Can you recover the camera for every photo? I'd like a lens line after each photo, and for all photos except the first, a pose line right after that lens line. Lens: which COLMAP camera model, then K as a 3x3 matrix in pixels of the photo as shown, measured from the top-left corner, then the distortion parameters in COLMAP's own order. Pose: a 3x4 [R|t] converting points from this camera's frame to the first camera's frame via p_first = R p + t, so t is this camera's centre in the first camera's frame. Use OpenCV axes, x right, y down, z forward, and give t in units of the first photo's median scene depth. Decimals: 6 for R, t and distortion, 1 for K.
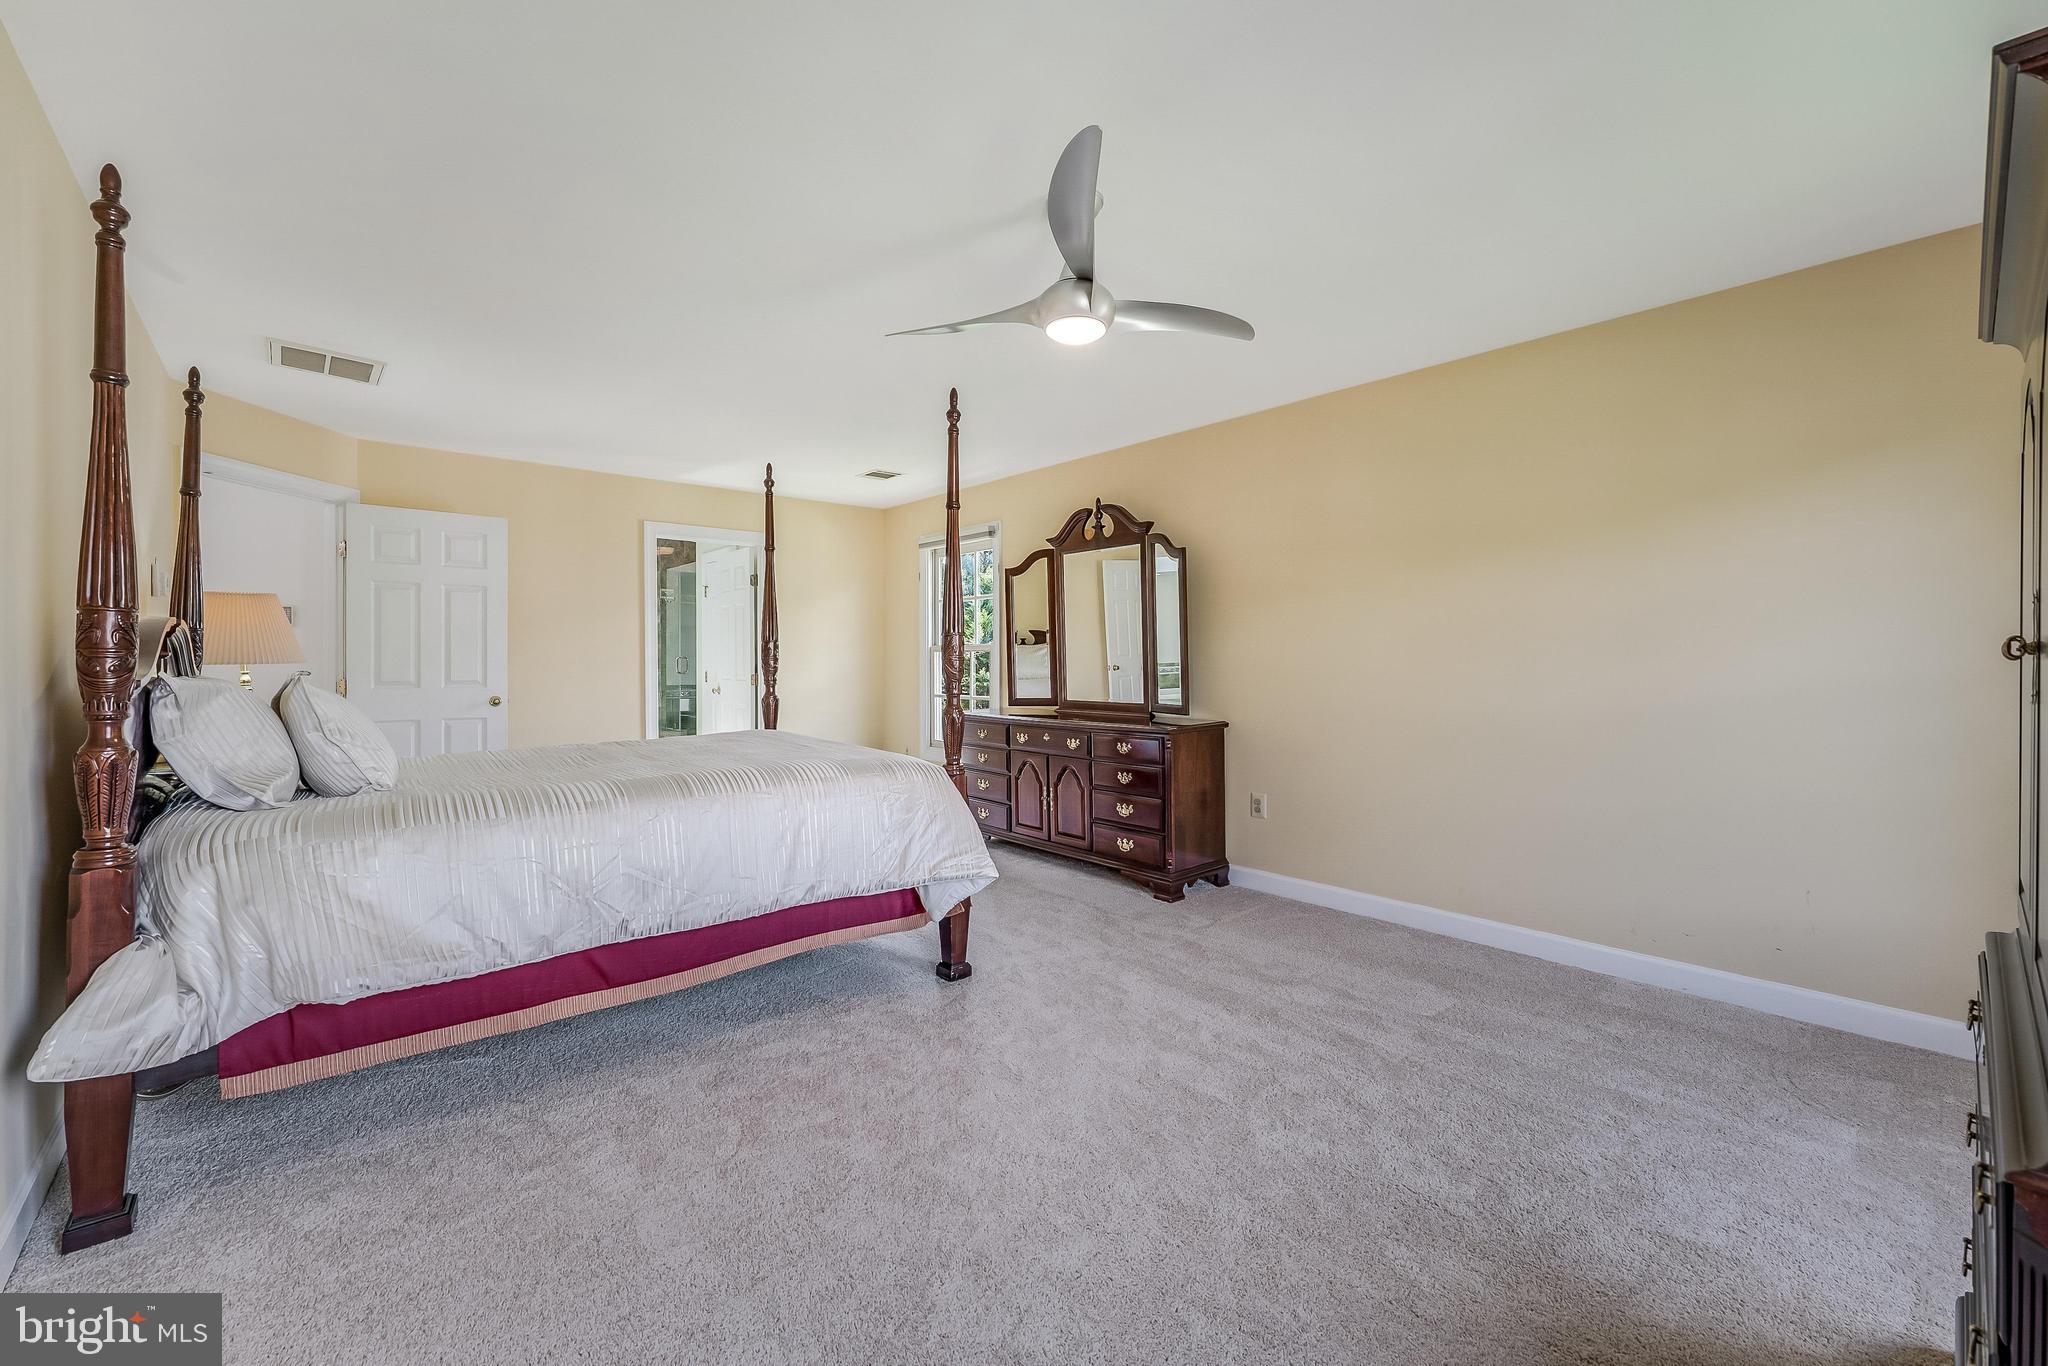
lens RADIAL K [[826.5, 0, 1034.0], [0, 826.5, 677.4], [0, 0, 1]] dist [-0.000259, -0.000456]
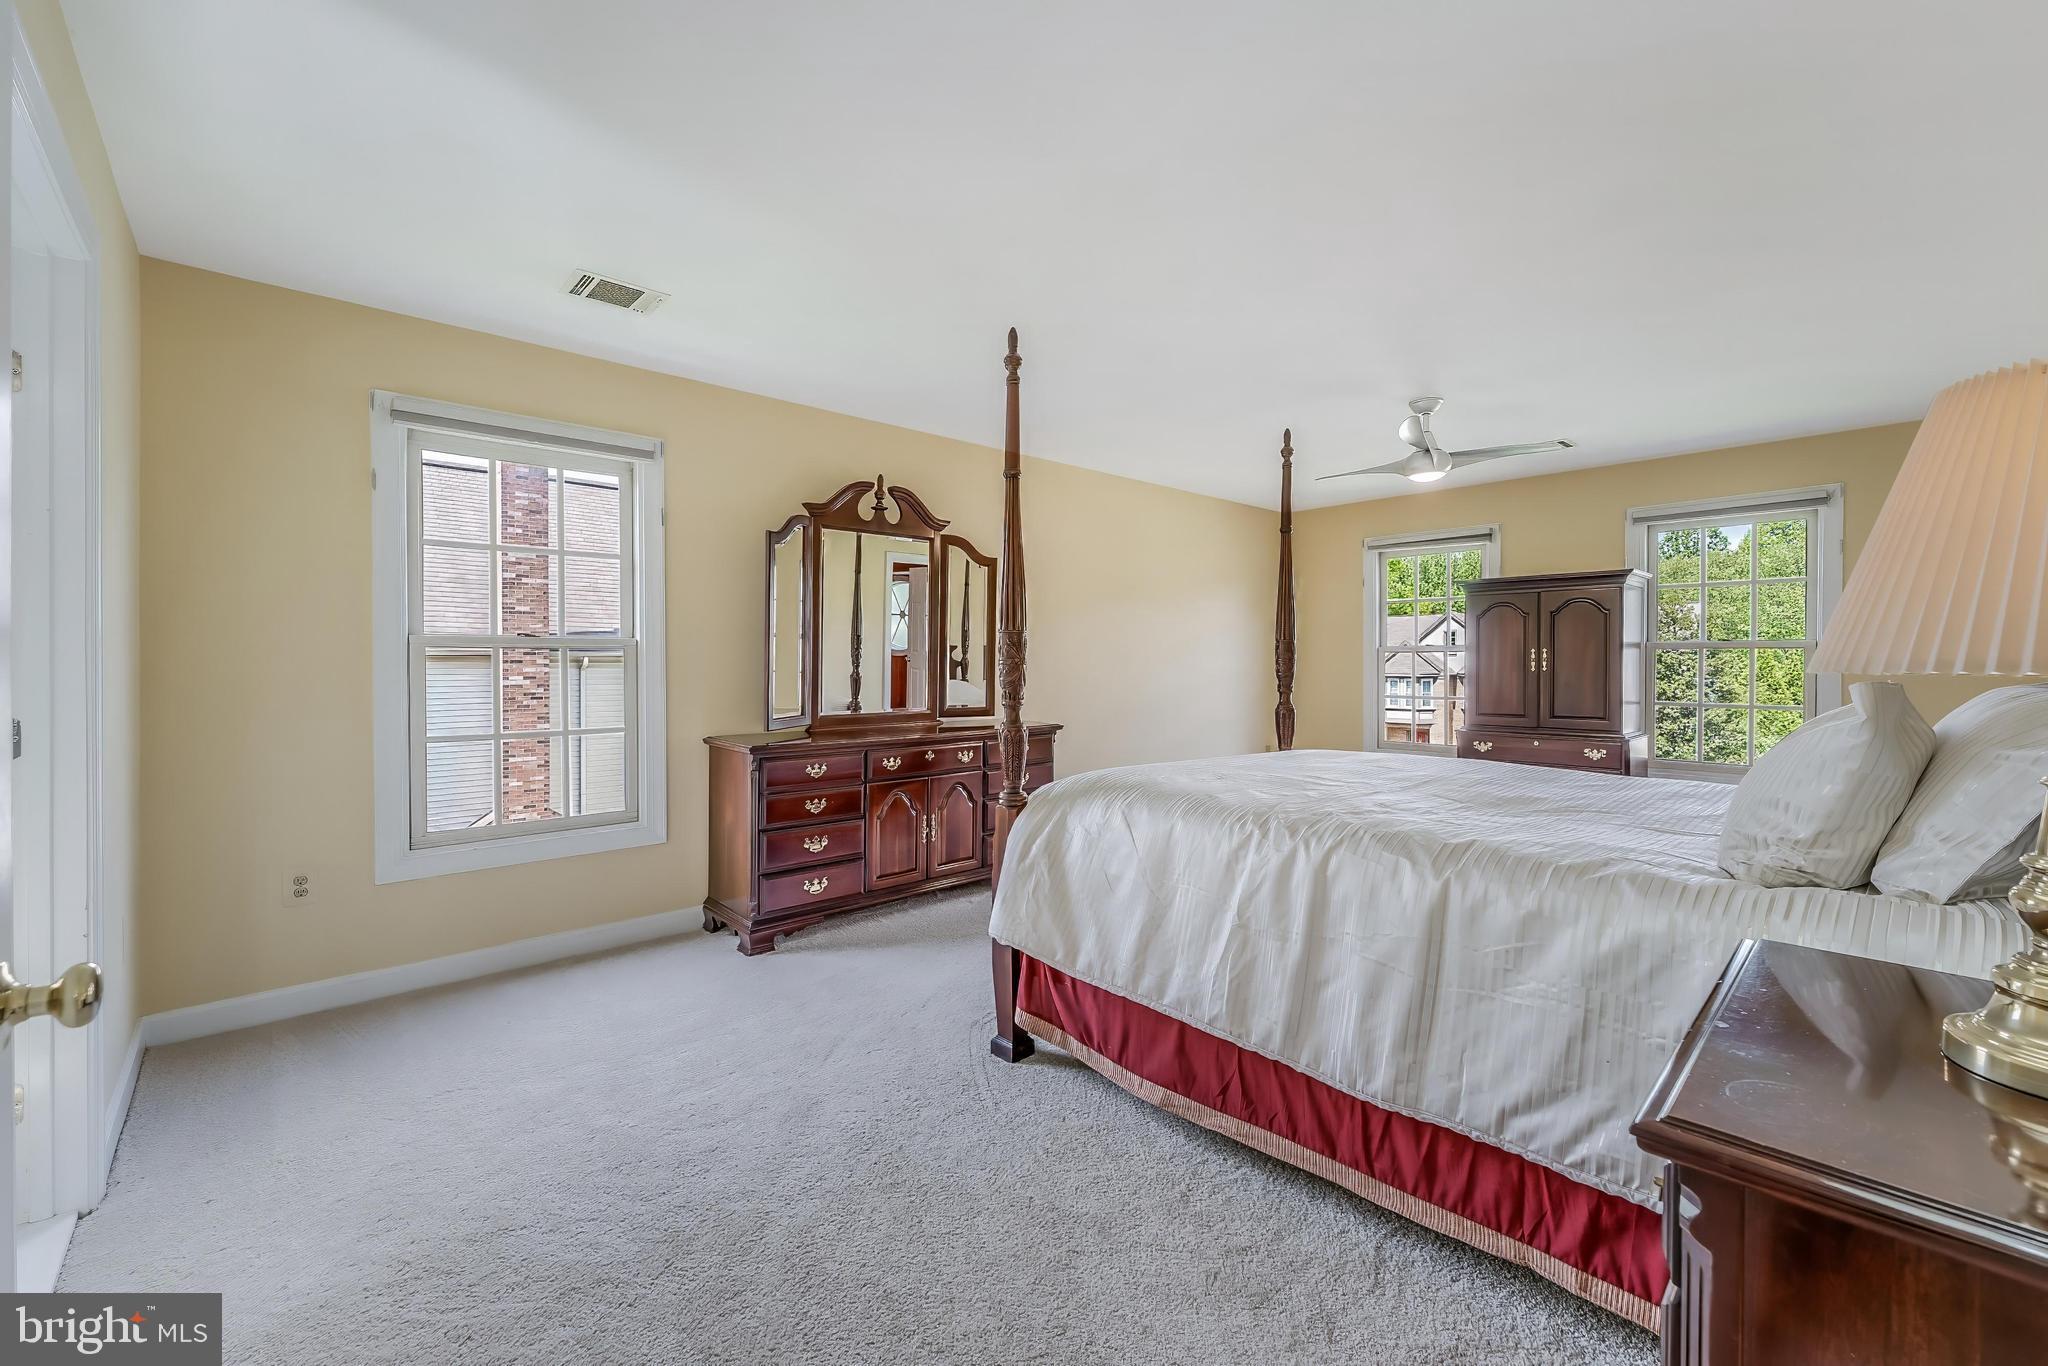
lens RADIAL K [[826.5, 0, 1034.0], [0, 826.5, 677.4], [0, 0, 1]] dist [-0.000259, -0.000456]
pose [[-0.022670, -0.005332, 0.999729, -0.787908], [0.031327, 0.999491, 0.006041, -0.006370], [-0.999252, 0.031456, -0.022491, 0.865754]]
